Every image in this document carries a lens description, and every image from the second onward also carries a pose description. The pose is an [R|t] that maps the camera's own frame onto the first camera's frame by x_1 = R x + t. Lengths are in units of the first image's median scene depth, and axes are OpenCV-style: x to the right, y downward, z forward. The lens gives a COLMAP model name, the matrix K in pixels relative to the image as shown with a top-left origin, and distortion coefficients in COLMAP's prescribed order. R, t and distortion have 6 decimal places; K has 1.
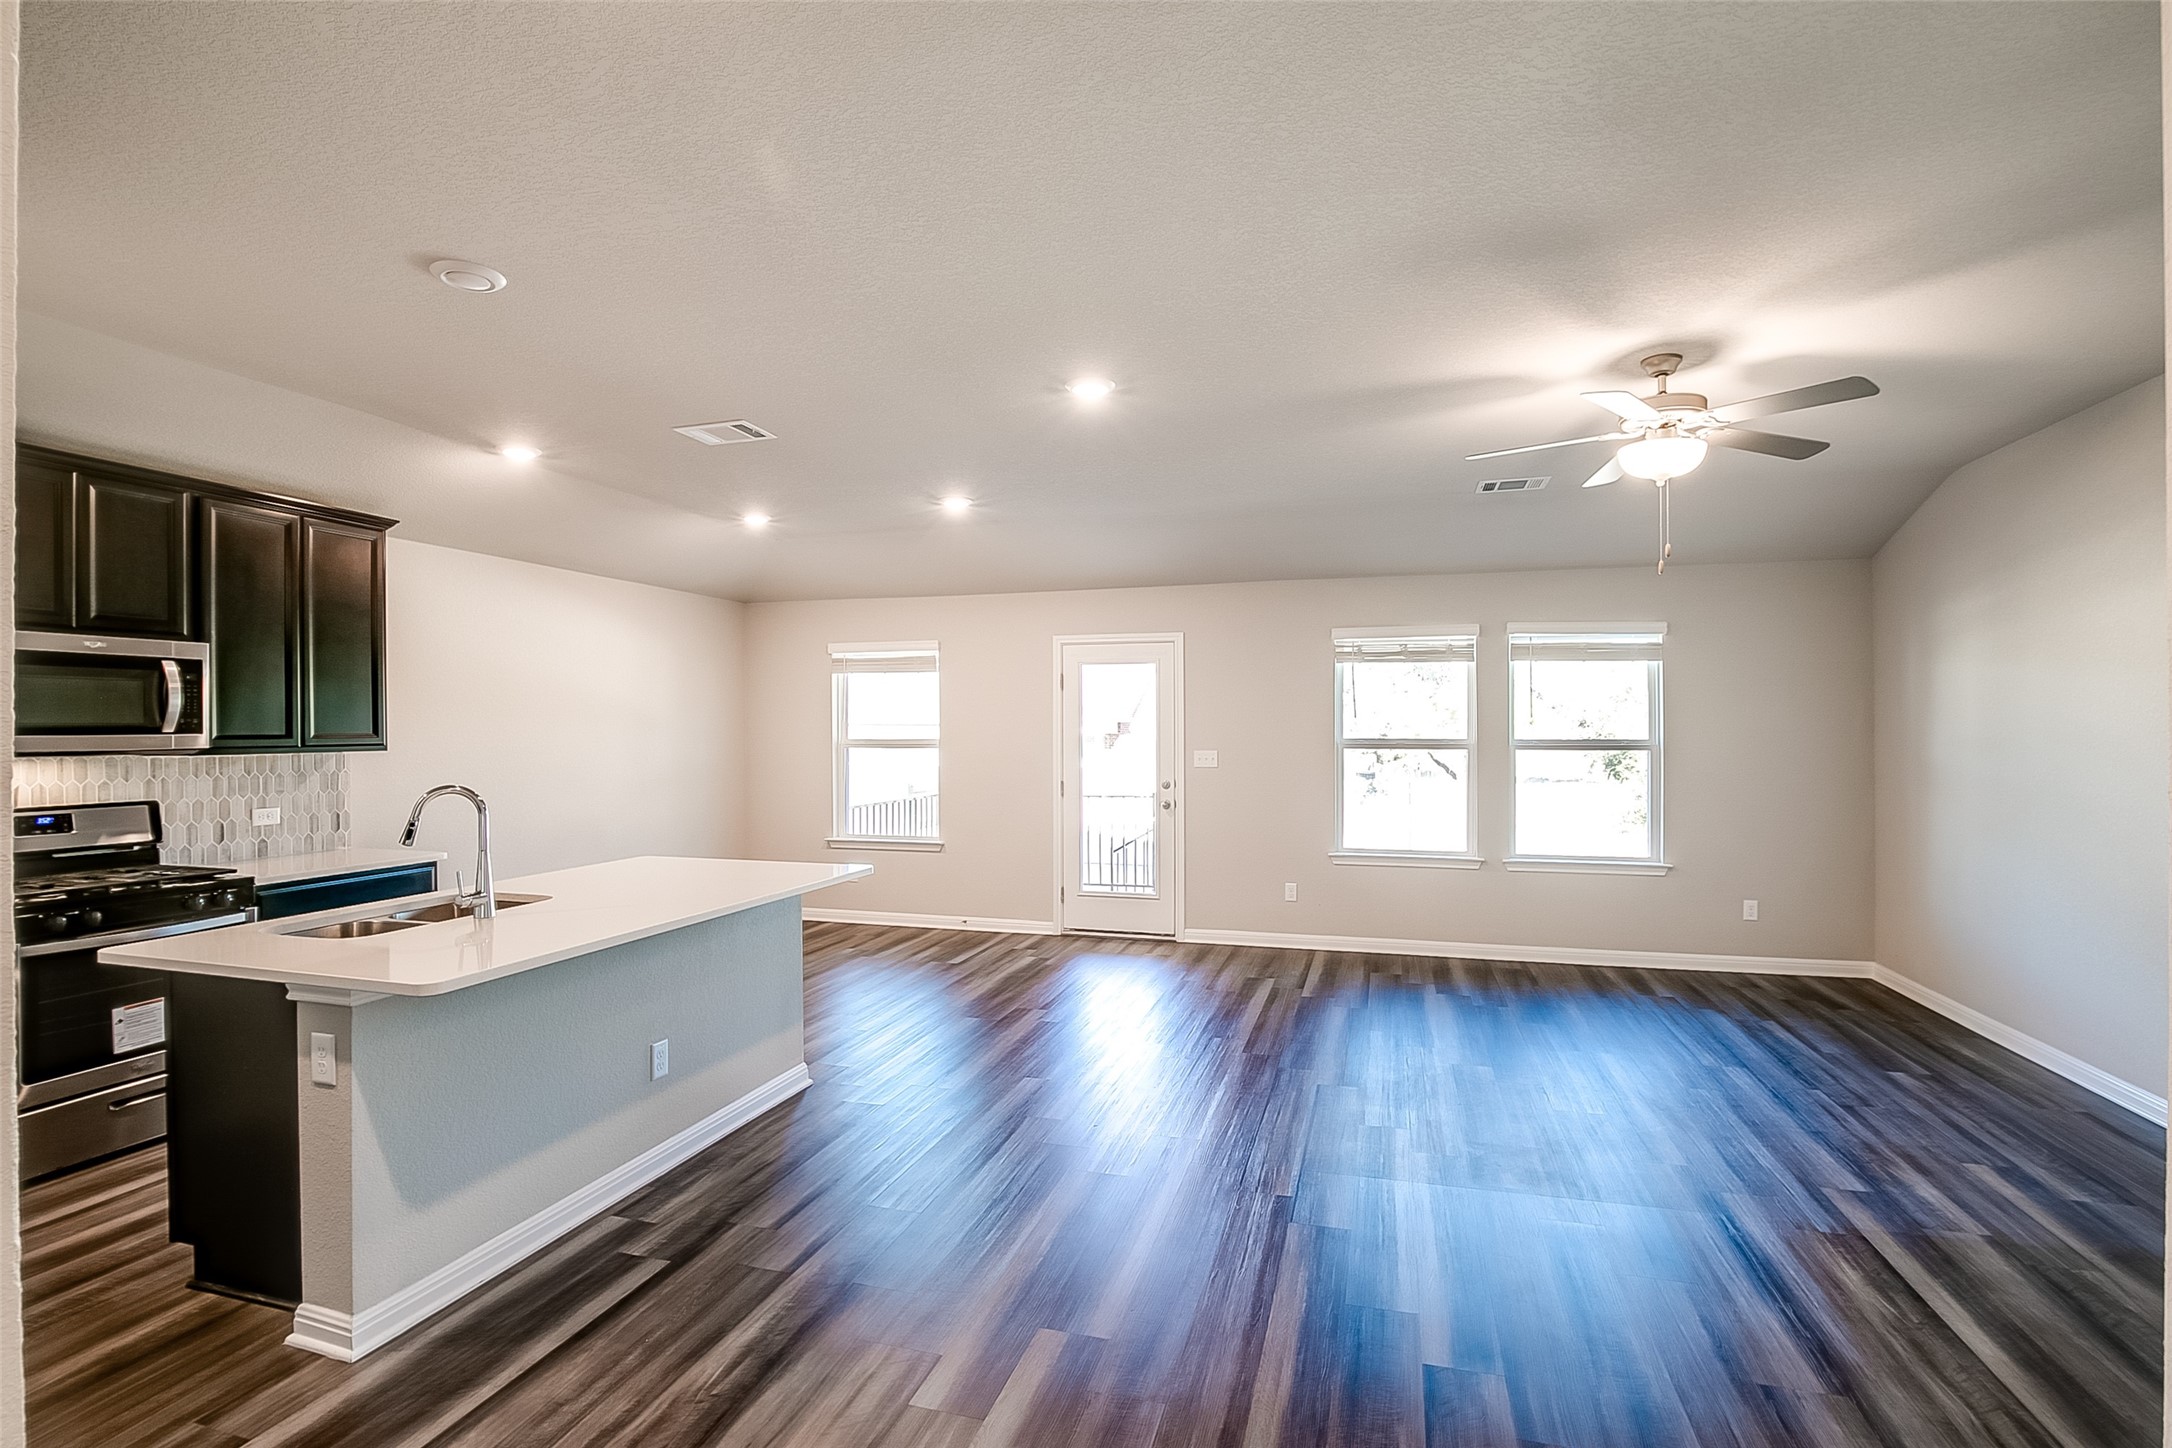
lens RADIAL K [[998.5, 0, 1080.1], [0, 998.5, 729.3], [0, 0, 1]] dist [-0.036327, 0.007615]
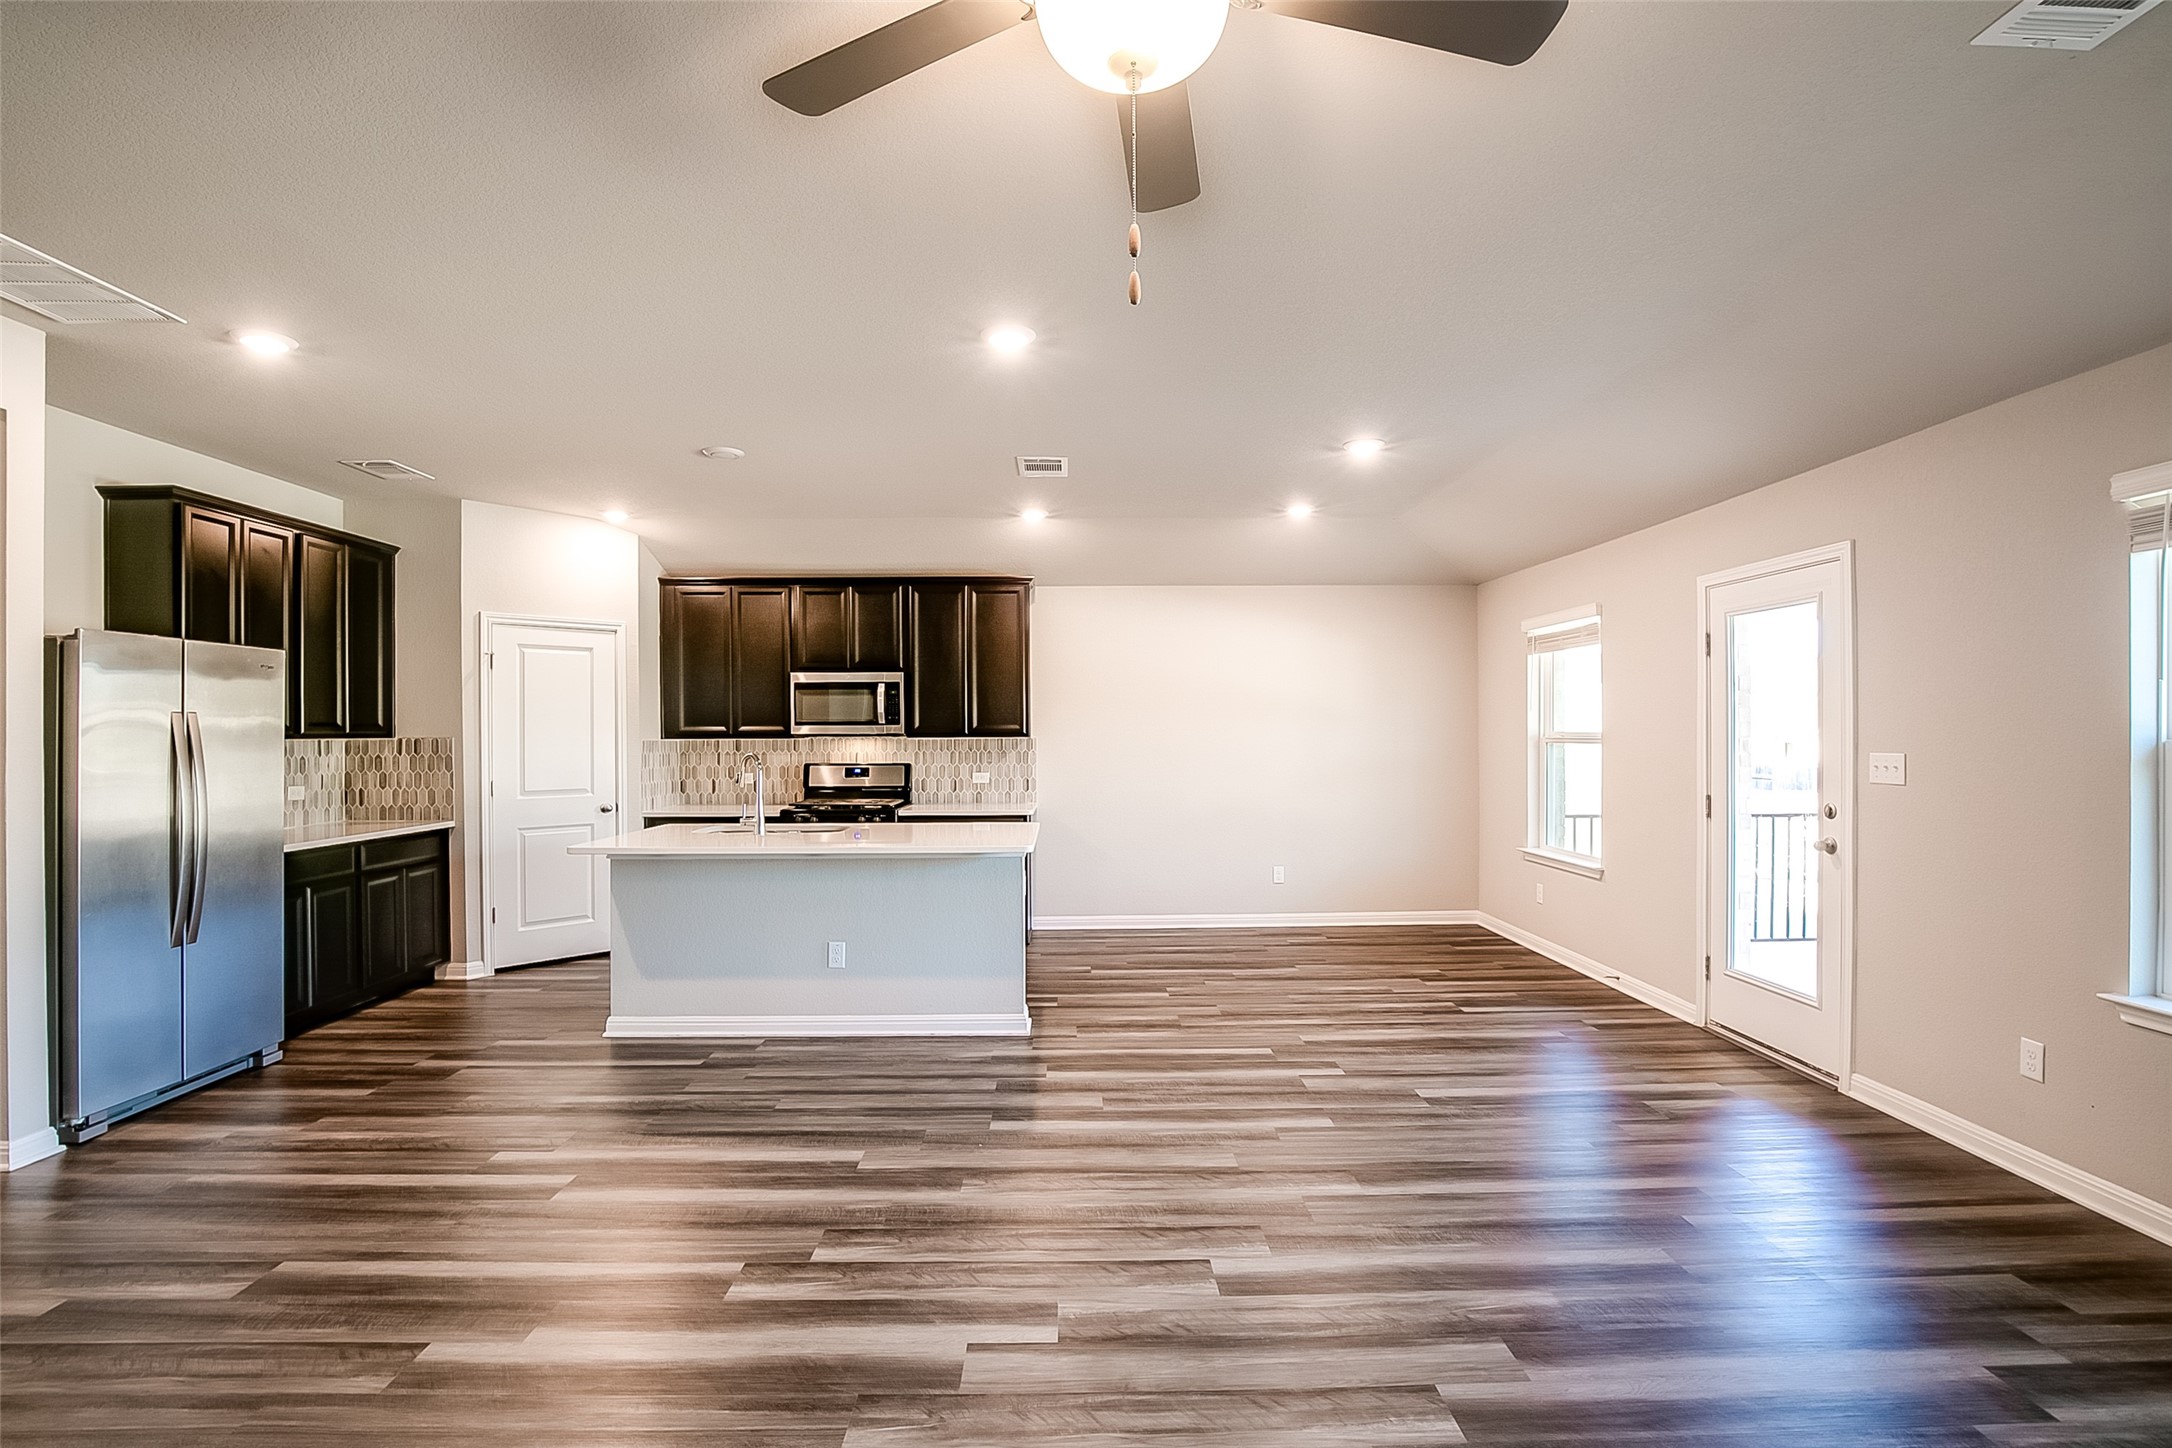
lens RADIAL K [[998.5, 0, 1094.7], [0, 998.5, 728.8], [0, 0, 1]] dist [-0.036327, 0.007615]
pose [[0.315544, -0.001138, -0.948910, 0.771931], [0.002297, 0.999997, -0.000436, 0.011701], [0.948908, -0.002042, 0.315546, 0.678330]]
